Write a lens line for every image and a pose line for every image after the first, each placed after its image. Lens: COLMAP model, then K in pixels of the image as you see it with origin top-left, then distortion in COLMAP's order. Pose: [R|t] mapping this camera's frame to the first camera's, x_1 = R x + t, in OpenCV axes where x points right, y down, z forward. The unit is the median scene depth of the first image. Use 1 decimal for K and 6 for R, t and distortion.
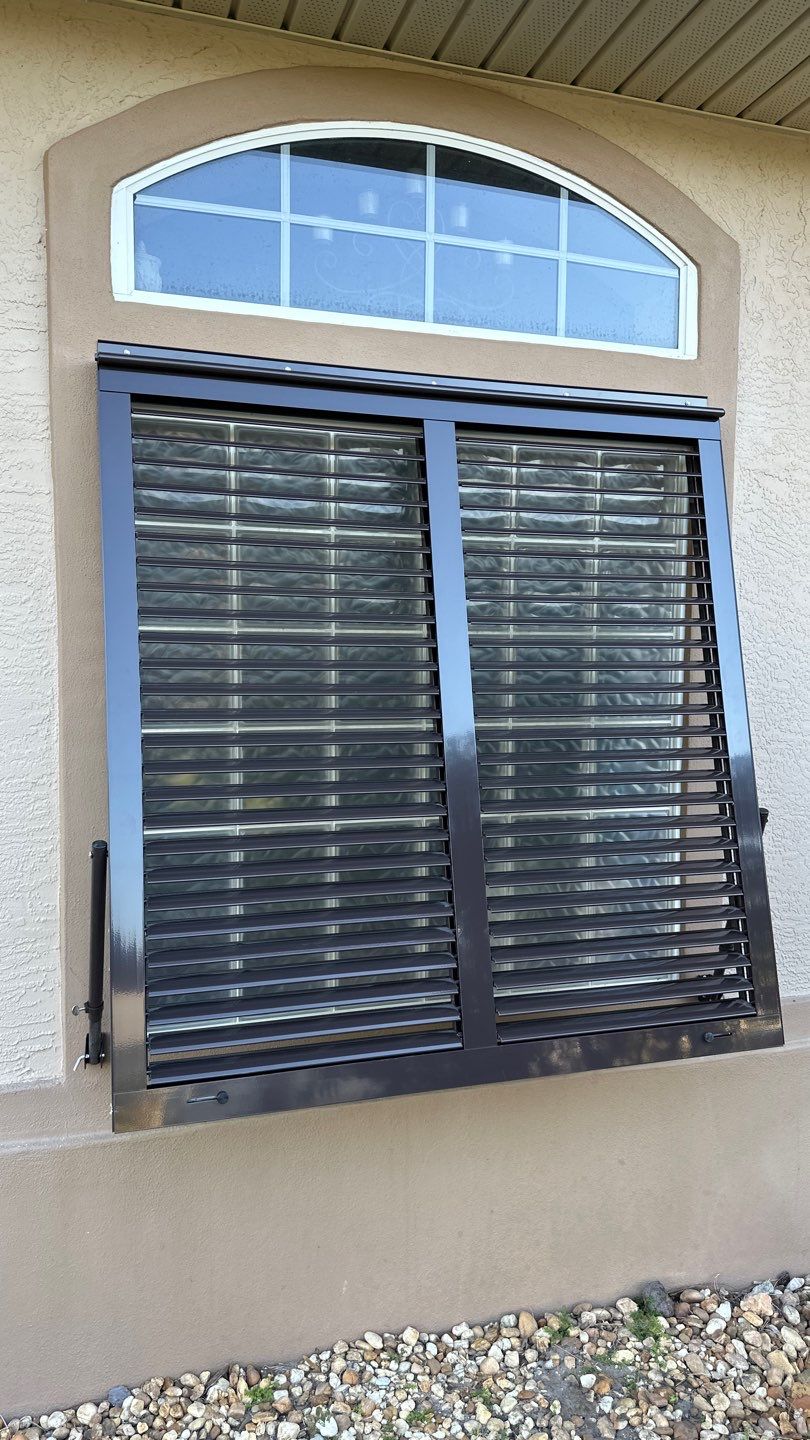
lens RADIAL K [[1048.7, 0, 404.6], [0, 1048.7, 722.8], [0, 0, 1]] dist [0.015663, 0.002228]
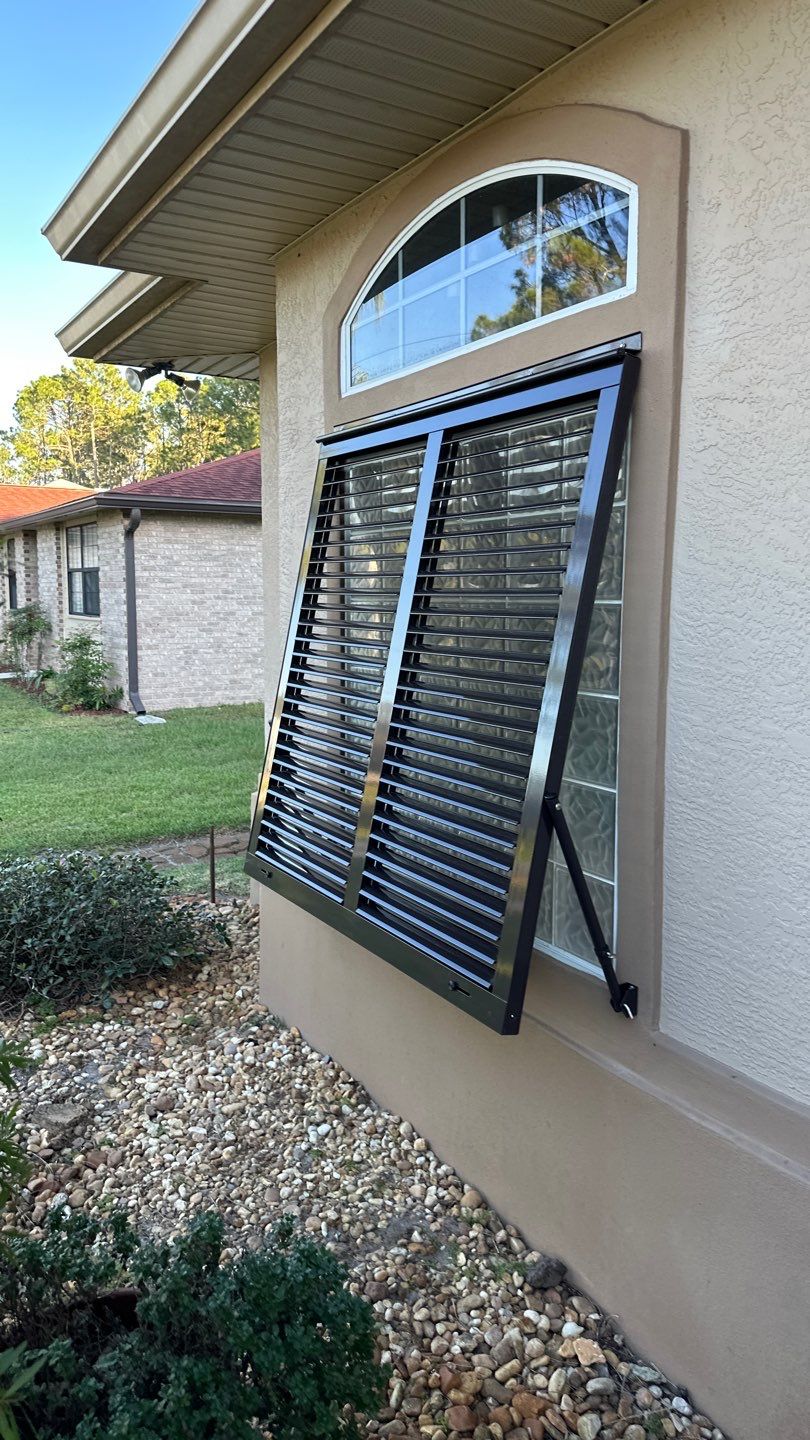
lens RADIAL K [[1048.7, 0, 404.7], [0, 1048.7, 725.3], [0, 0, 1]] dist [0.015663, 0.002228]
pose [[0.218025, 0.114383, -0.969217, 1.123612], [-0.070820, 0.992344, 0.101182, -0.059215], [0.973370, 0.046580, 0.224457, 0.621153]]
